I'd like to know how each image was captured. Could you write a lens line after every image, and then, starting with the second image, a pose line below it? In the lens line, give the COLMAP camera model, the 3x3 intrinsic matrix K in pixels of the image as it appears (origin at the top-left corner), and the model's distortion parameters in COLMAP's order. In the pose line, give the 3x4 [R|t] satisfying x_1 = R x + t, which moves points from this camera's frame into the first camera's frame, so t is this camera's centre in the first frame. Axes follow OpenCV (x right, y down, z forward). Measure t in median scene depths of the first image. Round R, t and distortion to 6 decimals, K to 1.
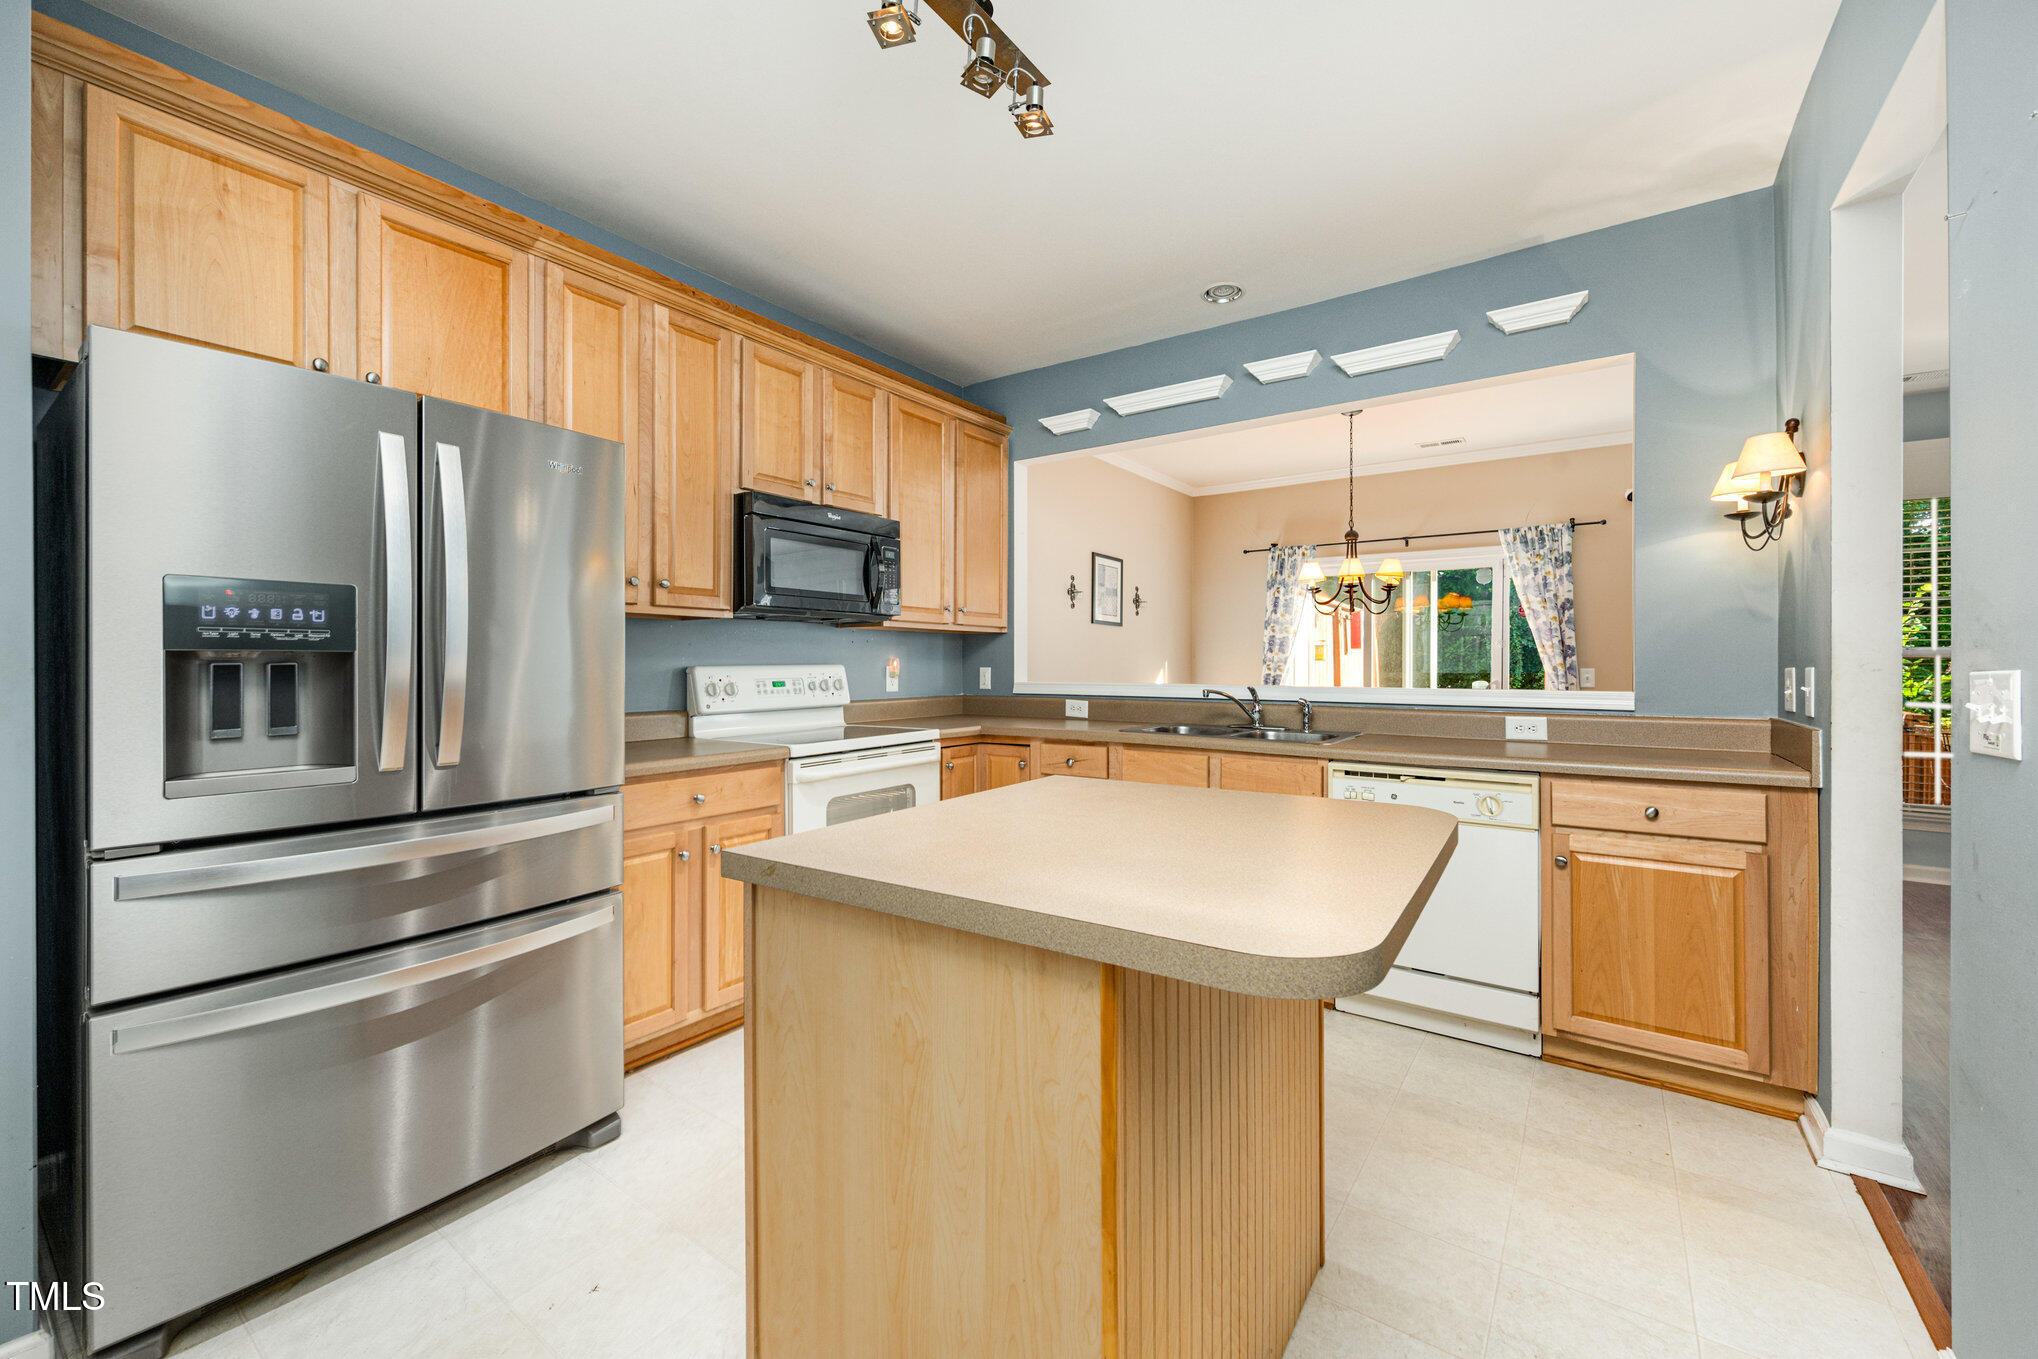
lens RADIAL K [[808.6, 0, 1011.4], [0, 808.6, 668.7], [0, 0, 1]] dist [-0.018734, -0.000222]
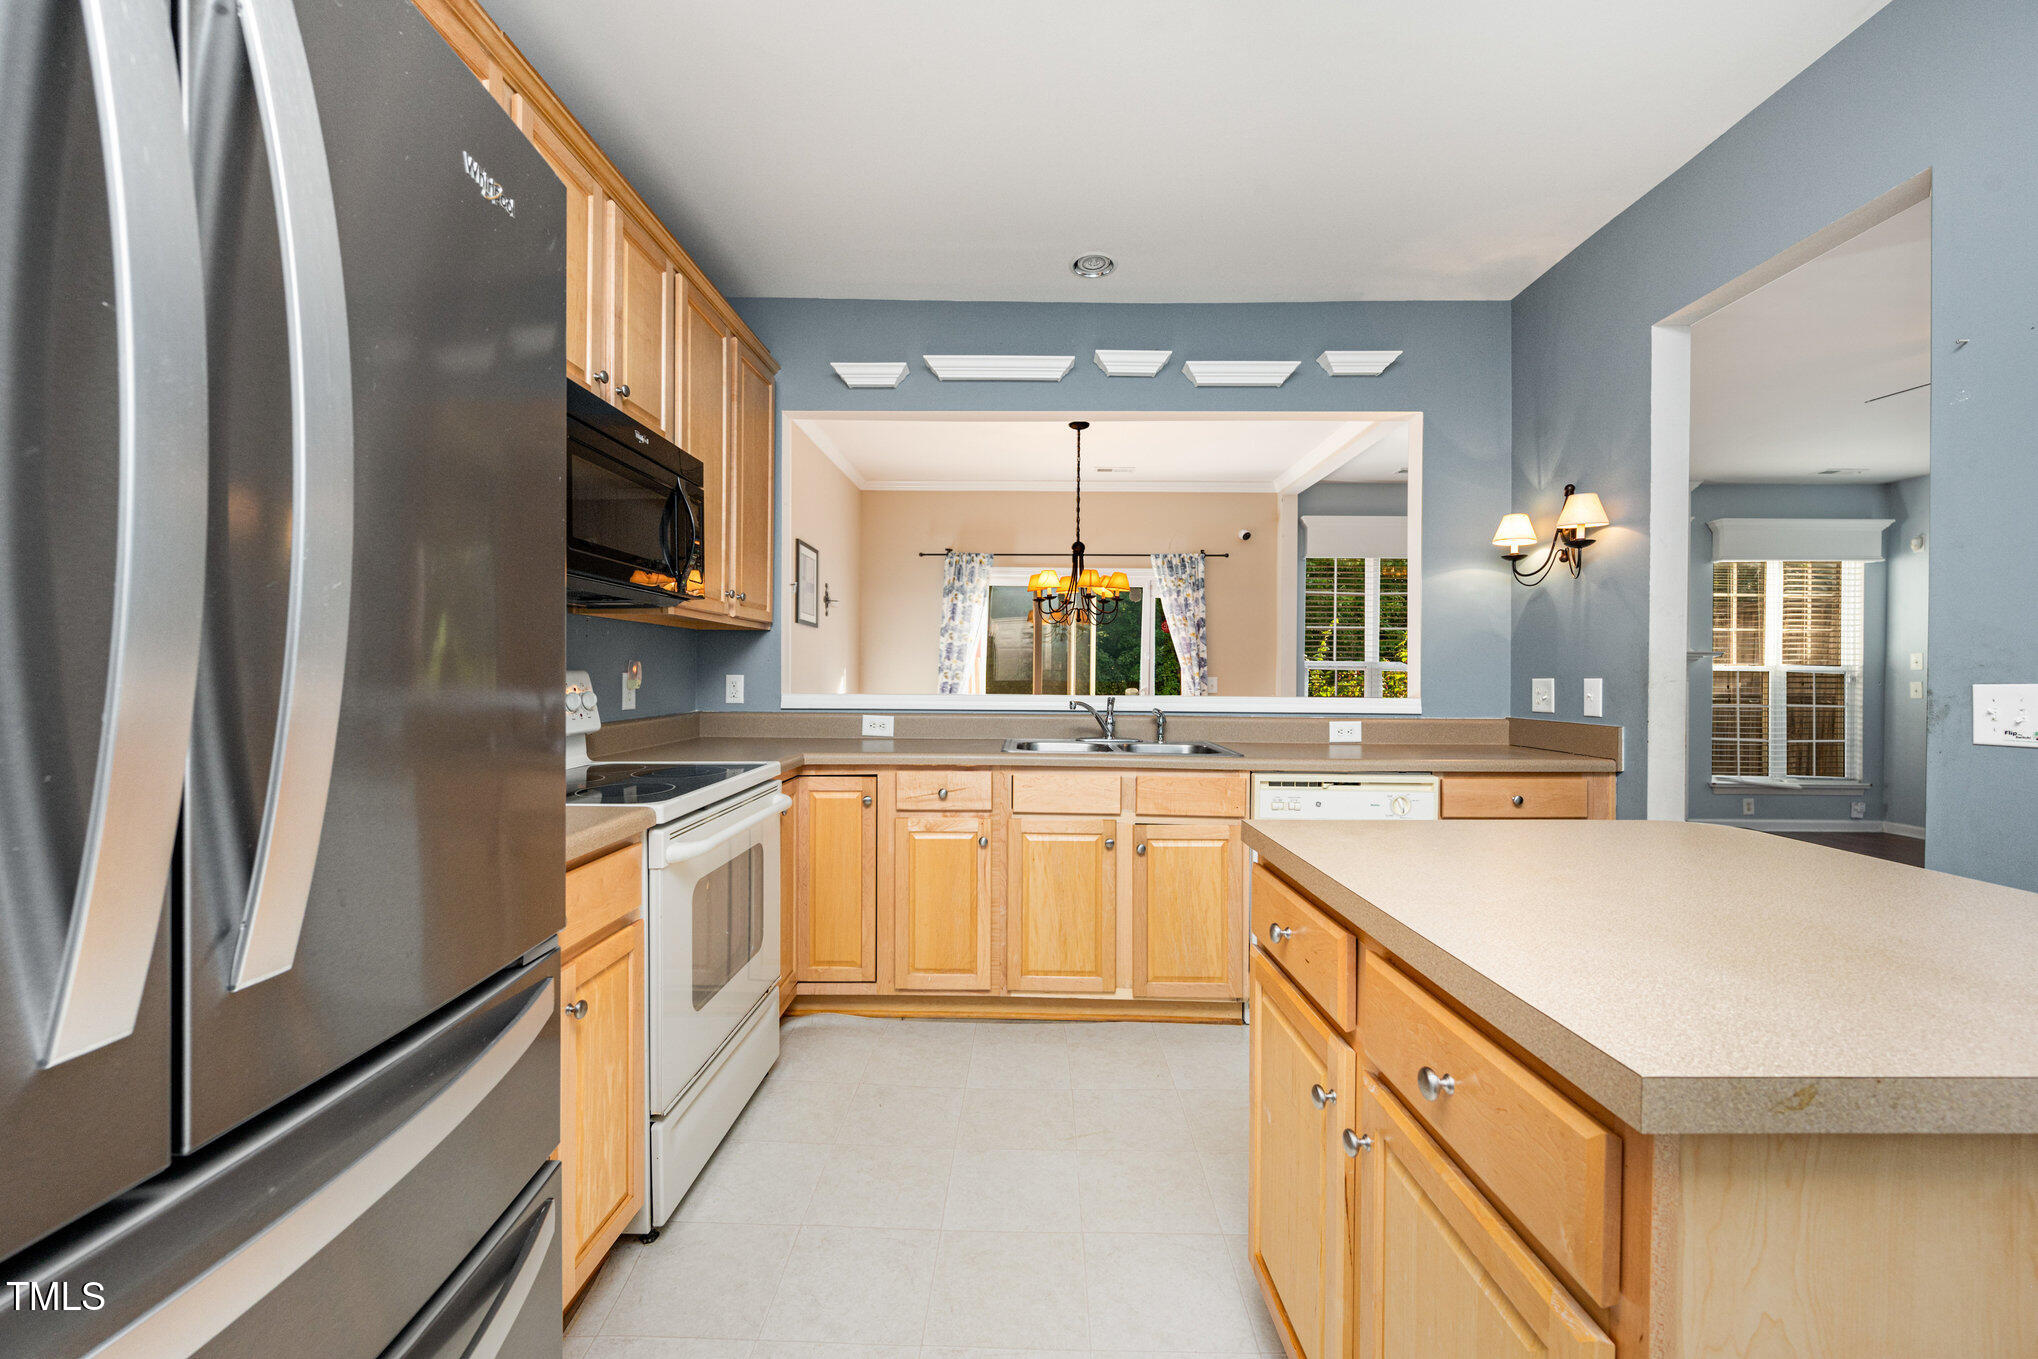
lens RADIAL K [[808.6, 0, 1019.4], [0, 808.6, 682.5], [0, 0, 1]] dist [-0.018734, -0.000222]
pose [[0.820566, -0.001694, 0.571549, -0.217527], [-0.002746, 0.999972, 0.006906, -0.000513], [-0.571544, -0.007236, 0.820539, 0.196955]]
